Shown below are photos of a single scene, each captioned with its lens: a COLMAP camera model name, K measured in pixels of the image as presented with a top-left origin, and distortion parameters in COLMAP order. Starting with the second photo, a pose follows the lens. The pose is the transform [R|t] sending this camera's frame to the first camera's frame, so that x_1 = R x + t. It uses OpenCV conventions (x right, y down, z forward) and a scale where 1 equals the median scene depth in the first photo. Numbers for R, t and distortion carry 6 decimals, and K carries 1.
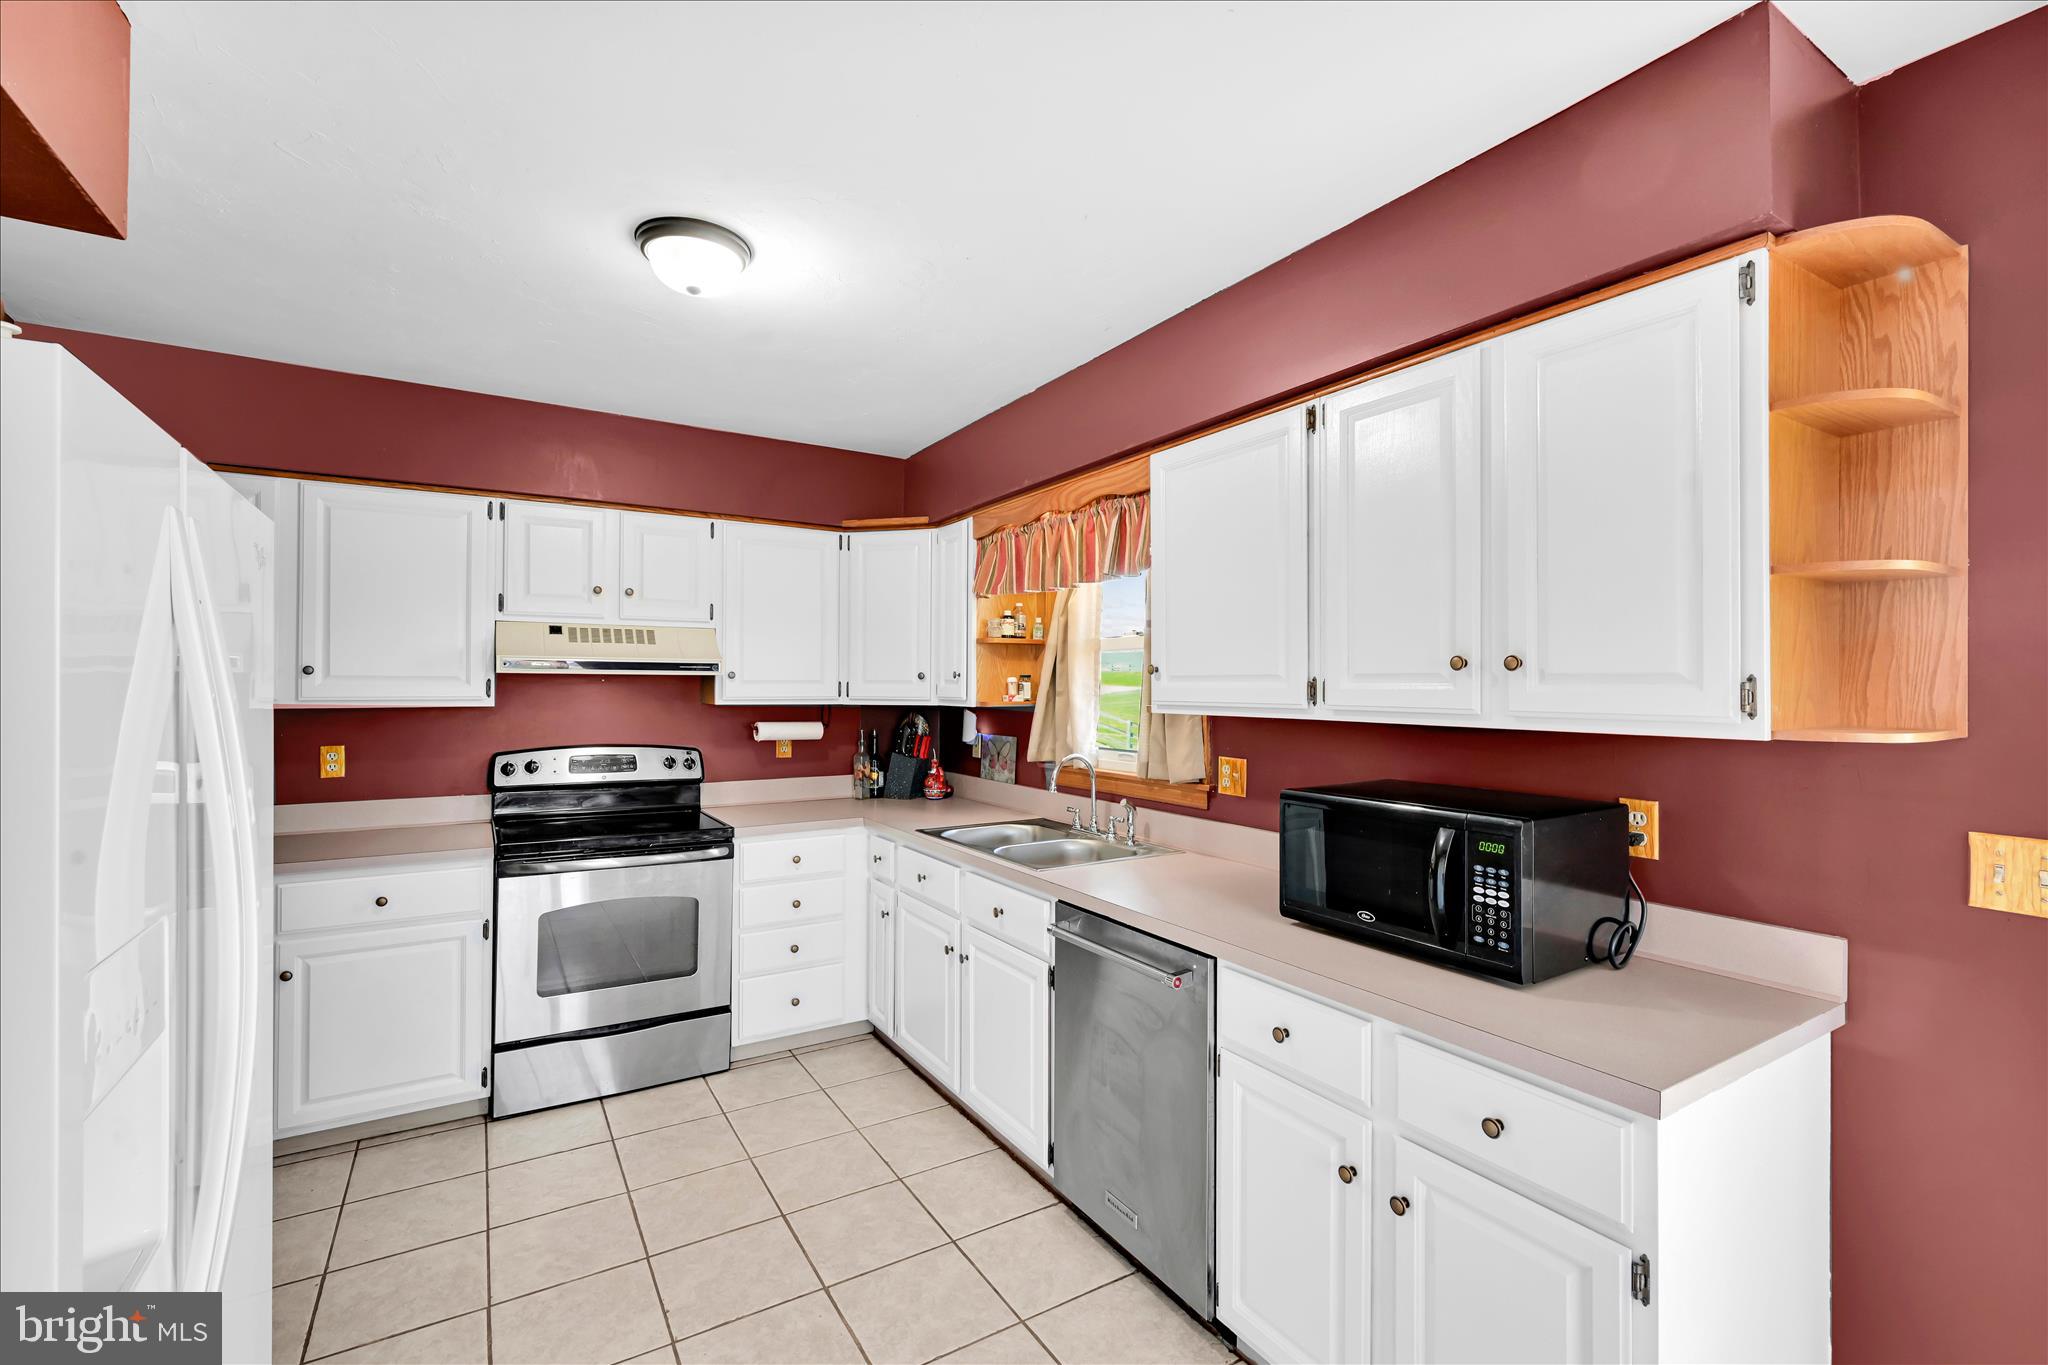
lens RADIAL K [[891.7, 0, 1020.7], [0, 891.7, 675.1], [0, 0, 1]] dist [0.003969, 0.000390]
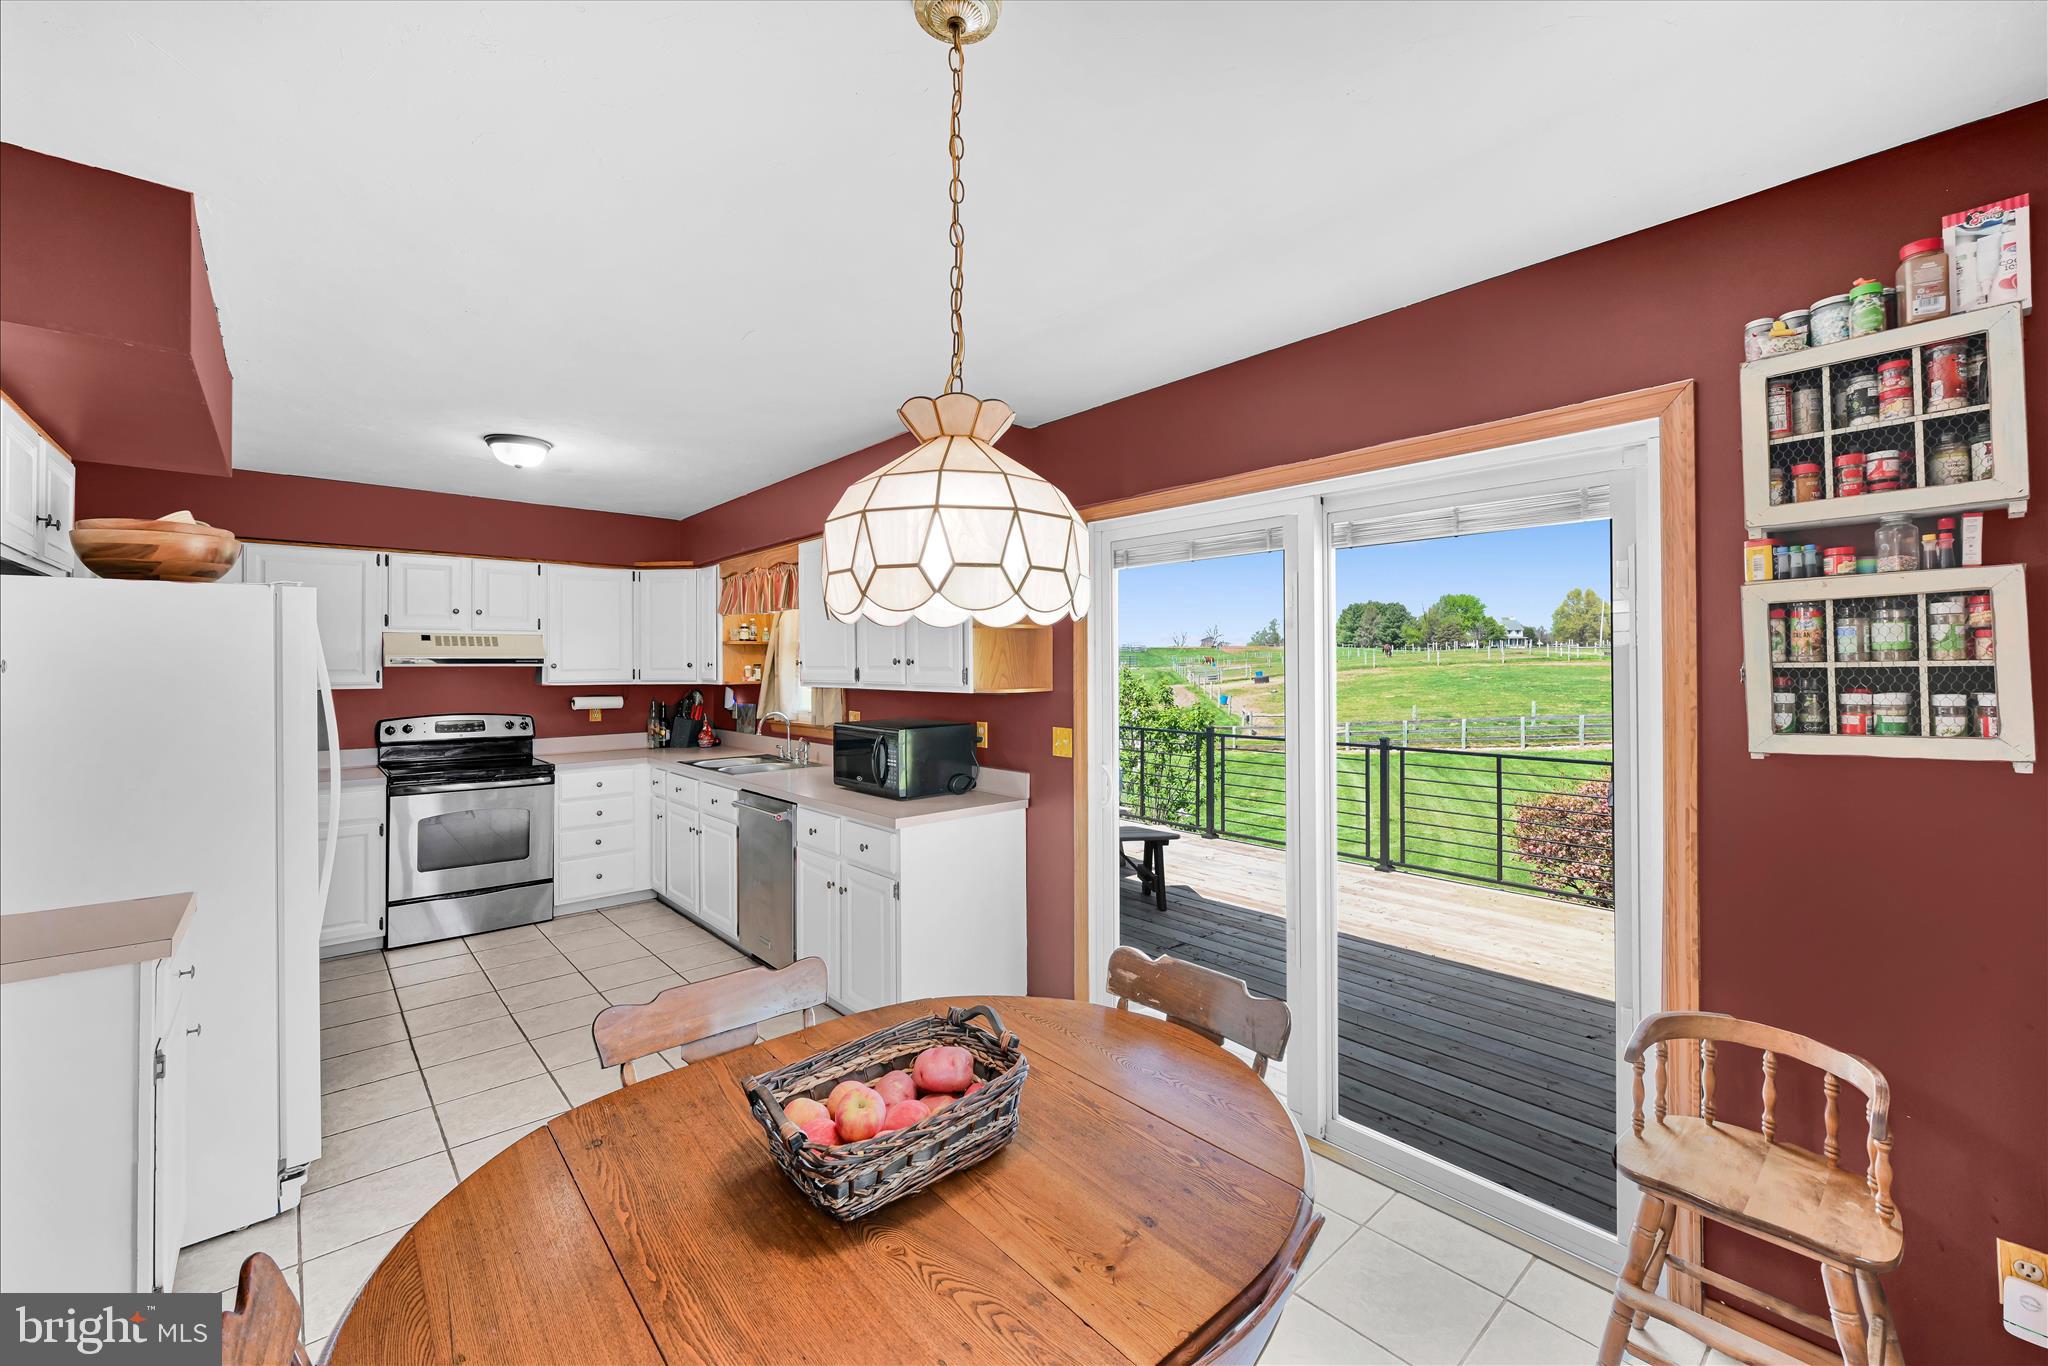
lens RADIAL K [[820.0, 0, 1029.4], [0, 820.0, 656.9], [0, 0, 1]] dist [-0.000534, -0.000025]
pose [[0.983353, -0.007110, 0.181565, 0.229793], [0.006755, 0.999974, 0.002575, -0.014217], [-0.181578, -0.001306, 0.983376, -0.544812]]
